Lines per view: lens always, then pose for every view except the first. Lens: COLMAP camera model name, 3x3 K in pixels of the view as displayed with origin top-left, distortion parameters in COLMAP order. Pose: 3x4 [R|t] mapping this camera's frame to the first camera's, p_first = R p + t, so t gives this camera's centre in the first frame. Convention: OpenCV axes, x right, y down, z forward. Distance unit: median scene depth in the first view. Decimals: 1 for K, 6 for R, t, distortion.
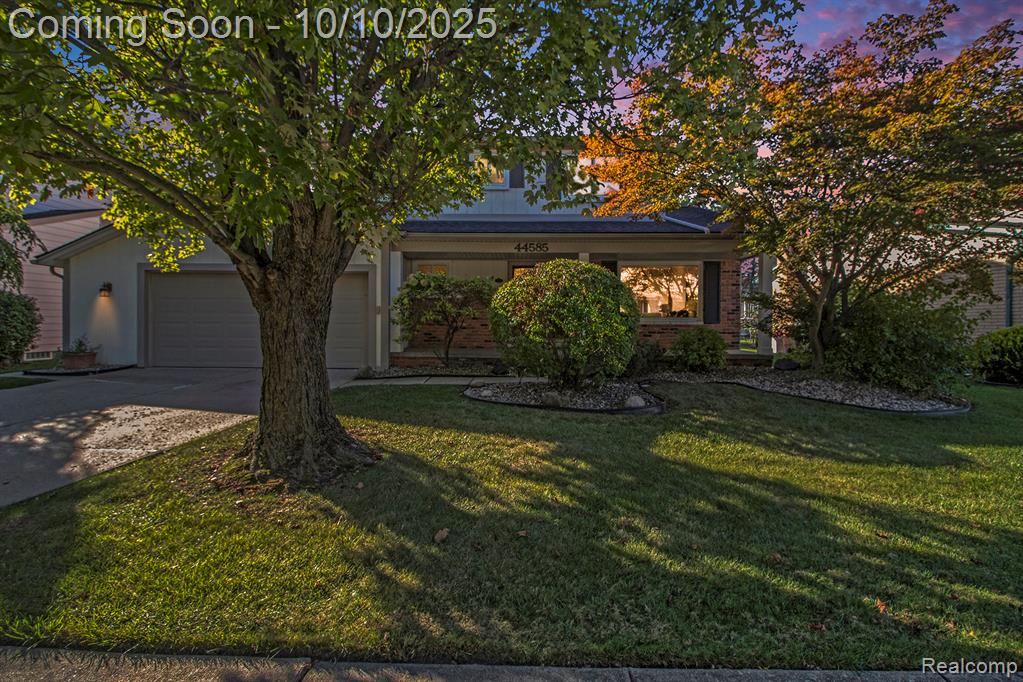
lens RADIAL K [[483.8, 0, 510.7], [0, 483.8, 327.1], [0, 0, 1]] dist [-0.022043, -0.000188]
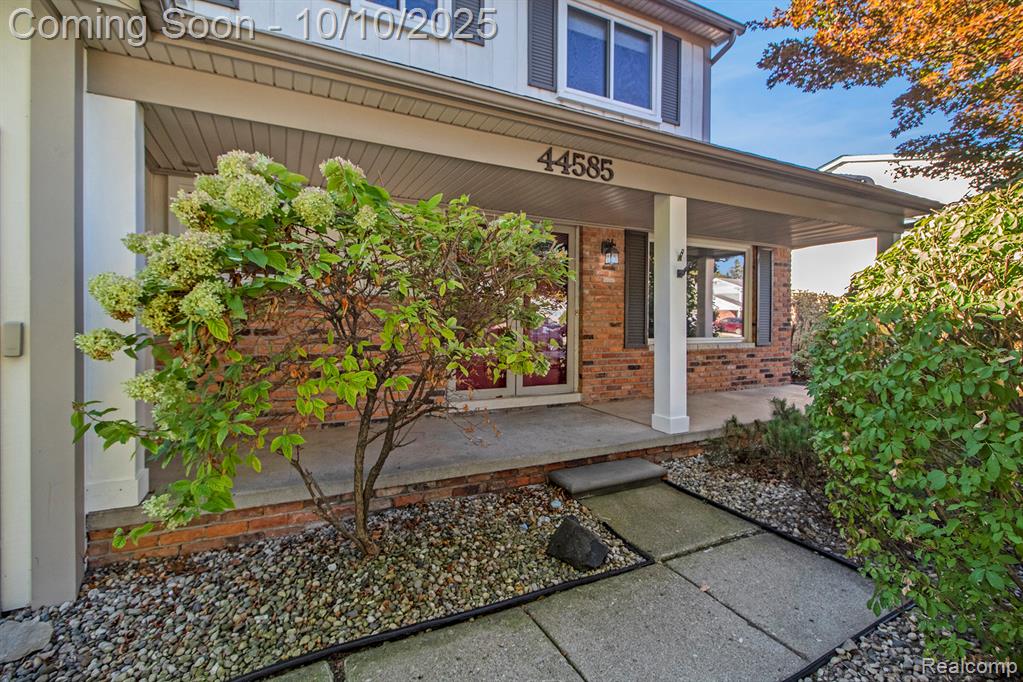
lens RADIAL K [[480.6, 0, 525.4], [0, 480.6, 330.9], [0, 0, 1]] dist [-0.002101, -0.000289]
pose [[0.878929, -0.010379, 0.476841, -0.186705], [0.009037, 0.999946, 0.005108, -0.041261], [-0.476868, -0.000181, 0.878975, 0.754466]]
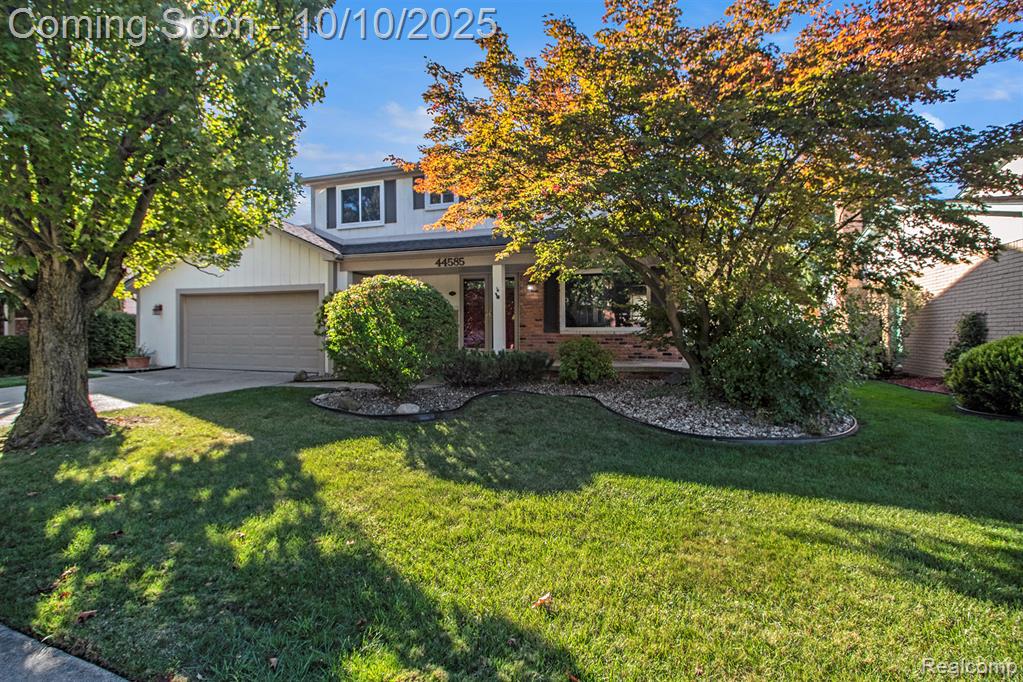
lens RADIAL K [[481.1, 0, 509.0], [0, 481.1, 327.4], [0, 0, 1]] dist [-0.001633, -0.000621]
pose [[0.945535, -0.007028, -0.325445, 0.553947], [0.001025, 0.999826, -0.018613, -0.002578], [0.325519, 0.017266, 0.945378, 0.052778]]
